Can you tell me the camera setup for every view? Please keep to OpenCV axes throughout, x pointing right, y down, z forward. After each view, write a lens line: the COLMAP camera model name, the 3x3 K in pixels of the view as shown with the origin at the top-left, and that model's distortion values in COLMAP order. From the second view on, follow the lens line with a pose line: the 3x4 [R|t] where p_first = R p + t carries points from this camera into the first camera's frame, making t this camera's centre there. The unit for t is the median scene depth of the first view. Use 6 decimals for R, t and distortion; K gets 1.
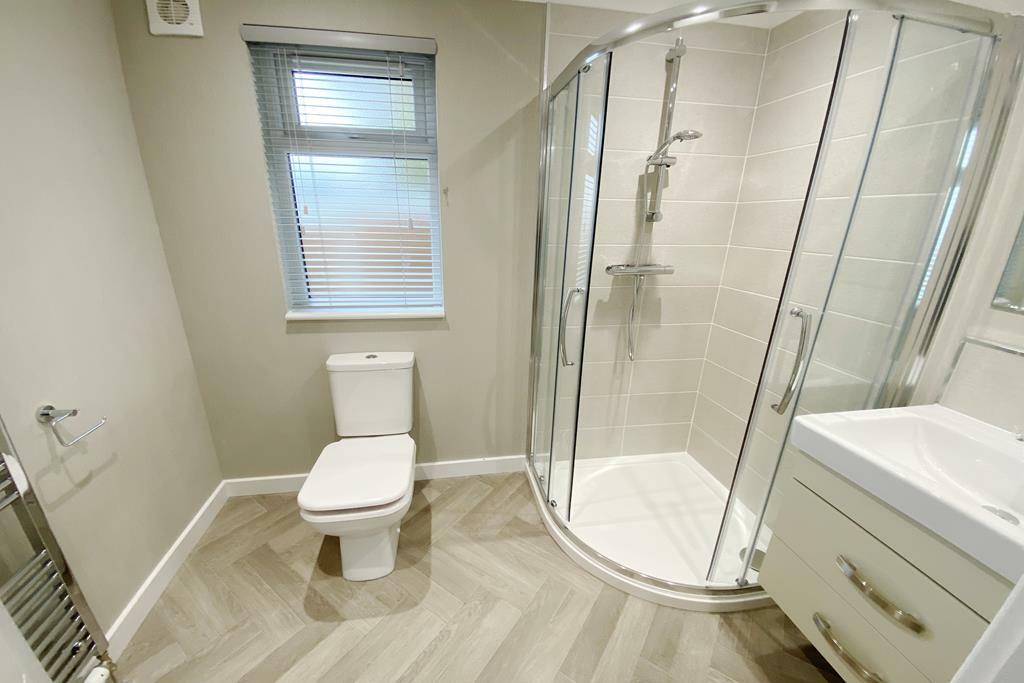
lens RADIAL K [[403.6, 0, 515.2], [0, 403.6, 360.9], [0, 0, 1]] dist [-0.001123, -0.000538]
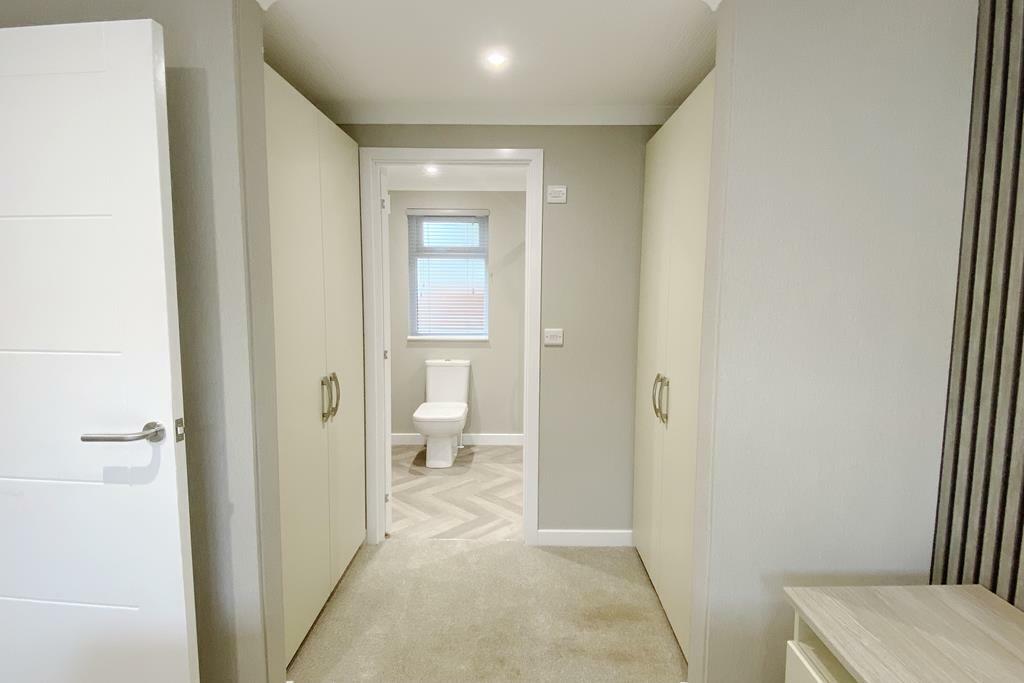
lens RADIAL K [[568.3, 0, 512.0], [0, 568.3, 341.5], [0, 0, 1]] dist [0.000589, -0.000244]
pose [[0.979749, 0.004059, -0.200186, 0.456124], [-0.051556, 0.971197, -0.232632, 0.503409], [0.193476, 0.238242, 0.951739, -1.455376]]
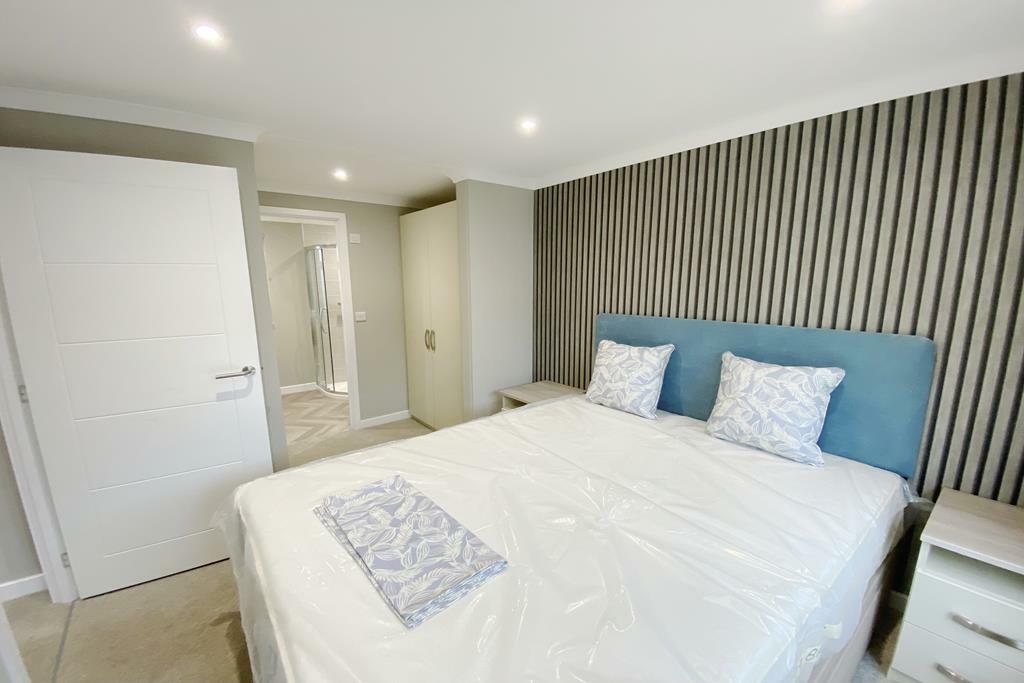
lens RADIAL K [[420.0, 0, 507.6], [0, 420.0, 353.5], [0, 0, 1]] dist [-0.000267, -0.000227]
pose [[0.889863, -0.103593, 0.444311, -0.064526], [0.169884, 0.979083, -0.111965, 0.680163], [-0.423419, 0.175115, 0.888848, -2.165117]]
